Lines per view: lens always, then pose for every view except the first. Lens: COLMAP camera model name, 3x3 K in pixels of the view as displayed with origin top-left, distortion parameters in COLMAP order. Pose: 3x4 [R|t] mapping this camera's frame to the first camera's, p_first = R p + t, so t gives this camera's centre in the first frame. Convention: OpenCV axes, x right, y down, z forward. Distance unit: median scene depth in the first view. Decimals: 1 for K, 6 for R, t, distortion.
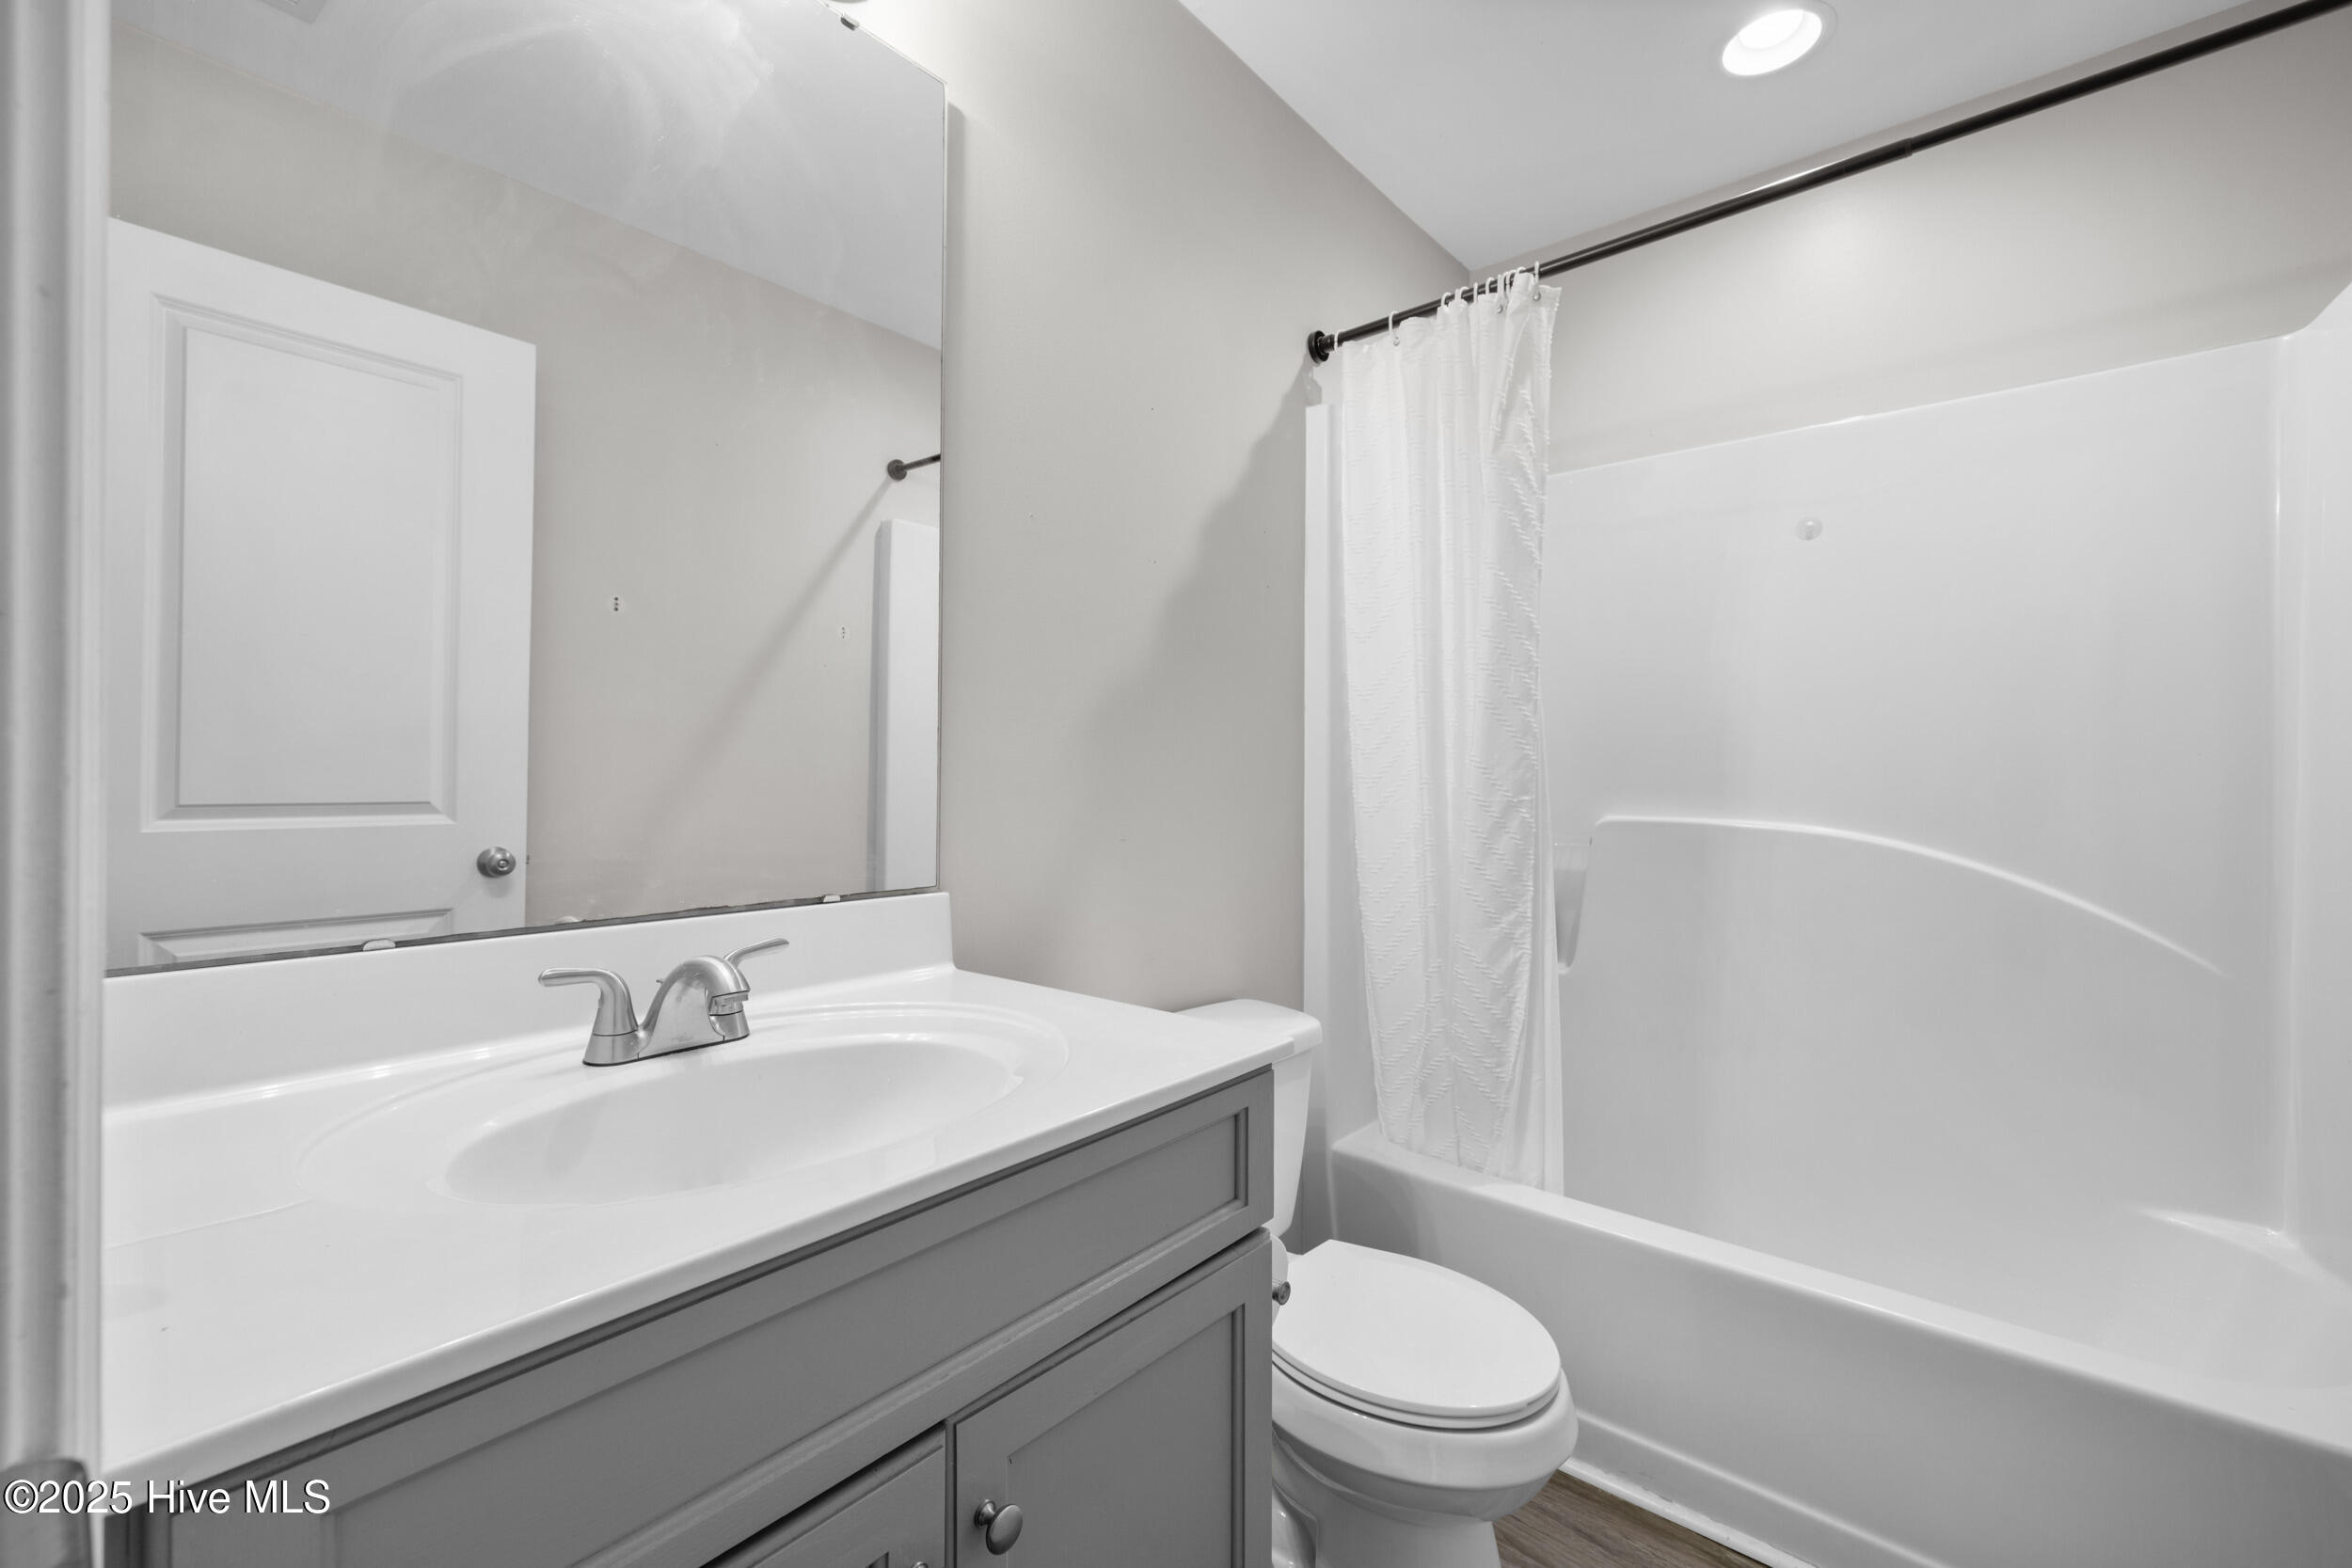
lens RADIAL K [[974.8, 0, 1172.0], [0, 974.8, 782.7], [0, 0, 1]] dist [0.002360, 0.001061]
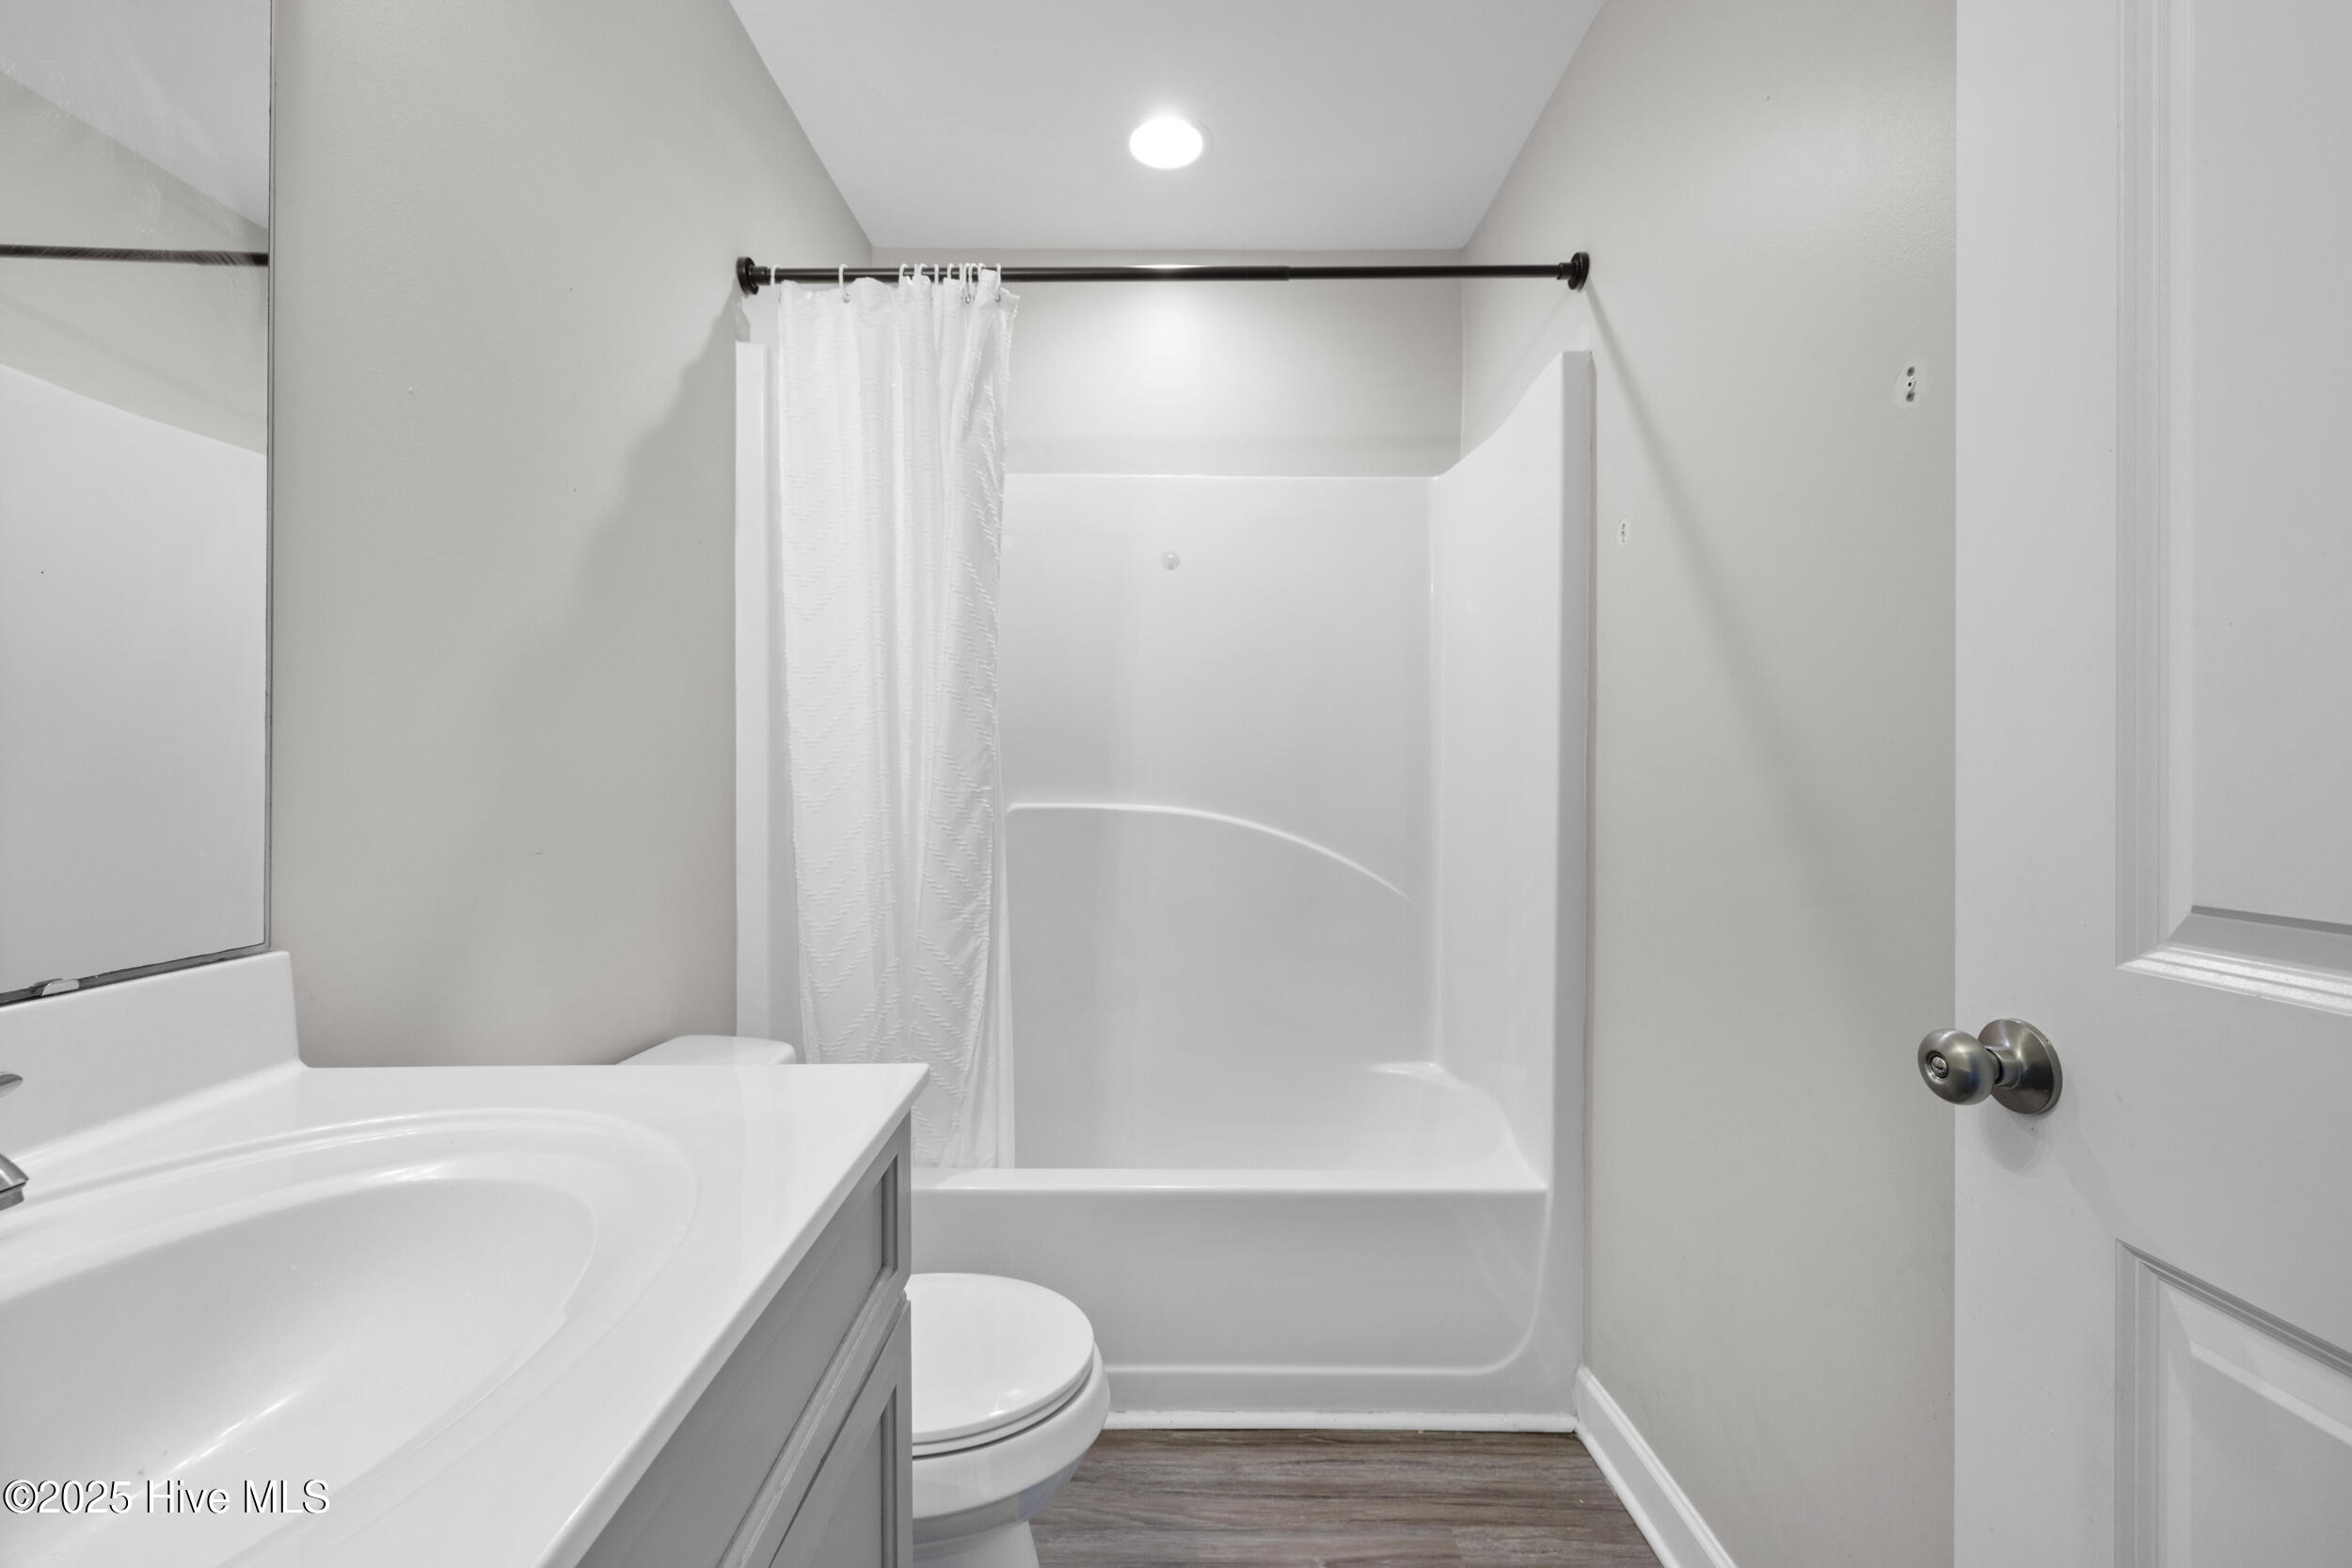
lens RADIAL K [[974.8, 0, 1177.1], [0, 974.8, 774.1], [0, 0, 1]] dist [0.002360, 0.001061]
pose [[0.760834, -0.007607, 0.648902, -0.143513], [0.007564, 0.999967, 0.002853, -0.000386], [-0.648902, 0.002738, 0.760867, 0.096599]]
